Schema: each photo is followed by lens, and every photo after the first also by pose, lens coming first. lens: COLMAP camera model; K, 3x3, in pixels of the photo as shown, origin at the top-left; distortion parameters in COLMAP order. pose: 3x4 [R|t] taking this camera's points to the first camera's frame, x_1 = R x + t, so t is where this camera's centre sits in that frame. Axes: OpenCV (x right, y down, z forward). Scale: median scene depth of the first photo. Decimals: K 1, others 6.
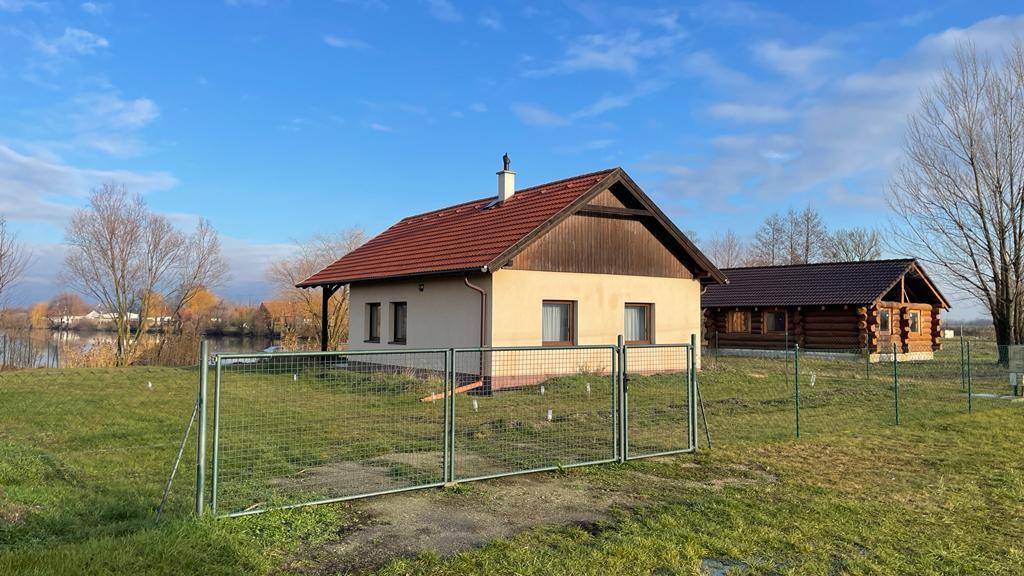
lens RADIAL K [[761.5, 0, 515.7], [0, 761.5, 263.7], [0, 0, 1]] dist [0.075923, -0.096390]
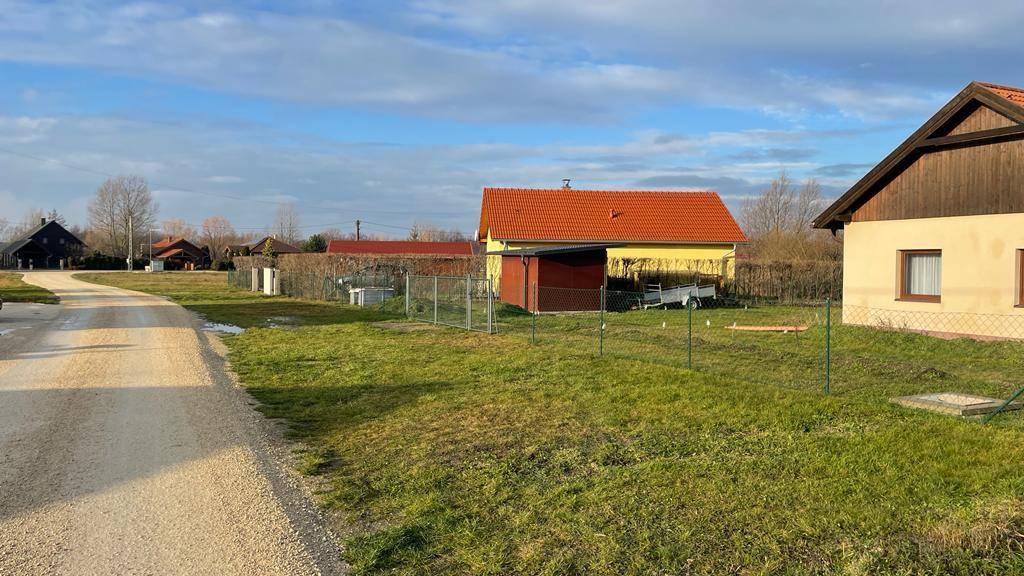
lens RADIAL K [[767.6, 0, 513.4], [0, 767.6, 281.6], [0, 0, 1]] dist [0.078423, -0.102410]
pose [[-0.127073, 0.018748, -0.991716, 0.917371], [0.064802, 0.997842, 0.010560, 0.039621], [0.989774, -0.062924, -0.128014, 0.558313]]
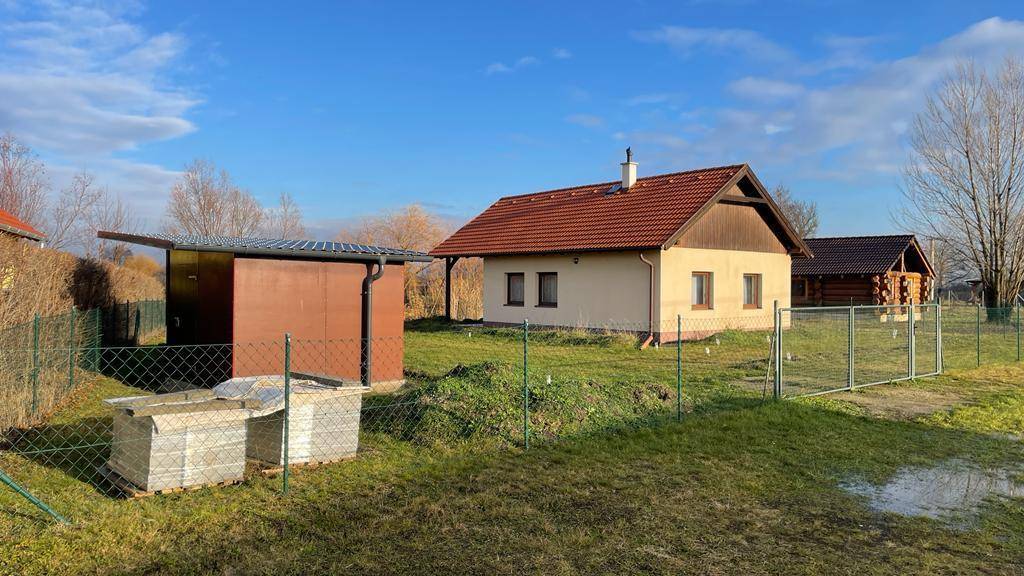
lens RADIAL K [[767.6, 0, 513.4], [0, 767.6, 281.6], [0, 0, 1]] dist [0.078423, -0.102410]
pose [[0.994416, 0.000898, 0.105529, -0.335152], [-0.008024, 0.997713, 0.067121, -0.015572], [-0.105227, -0.067593, 0.992148, -0.189987]]
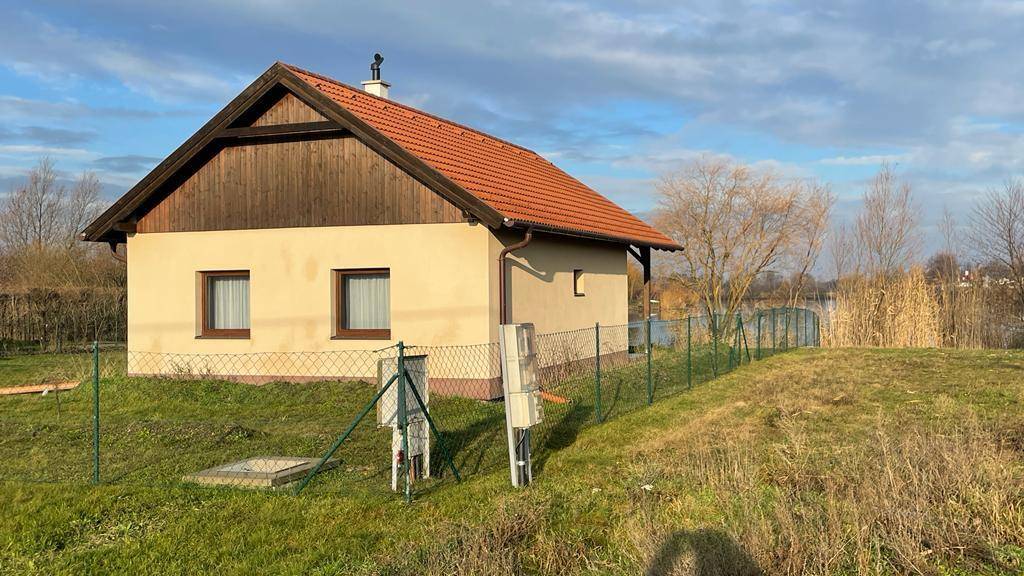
lens RADIAL K [[1049.5, 0, 527.6], [0, 1049.5, 270.3], [0, 0, 1]] dist [0.147885, -0.293743]
pose [[0.584532, -0.024585, -0.810998, 0.890459], [0.074710, 0.996925, 0.023627, 0.040038], [0.807923, -0.074400, 0.584572, 0.575600]]
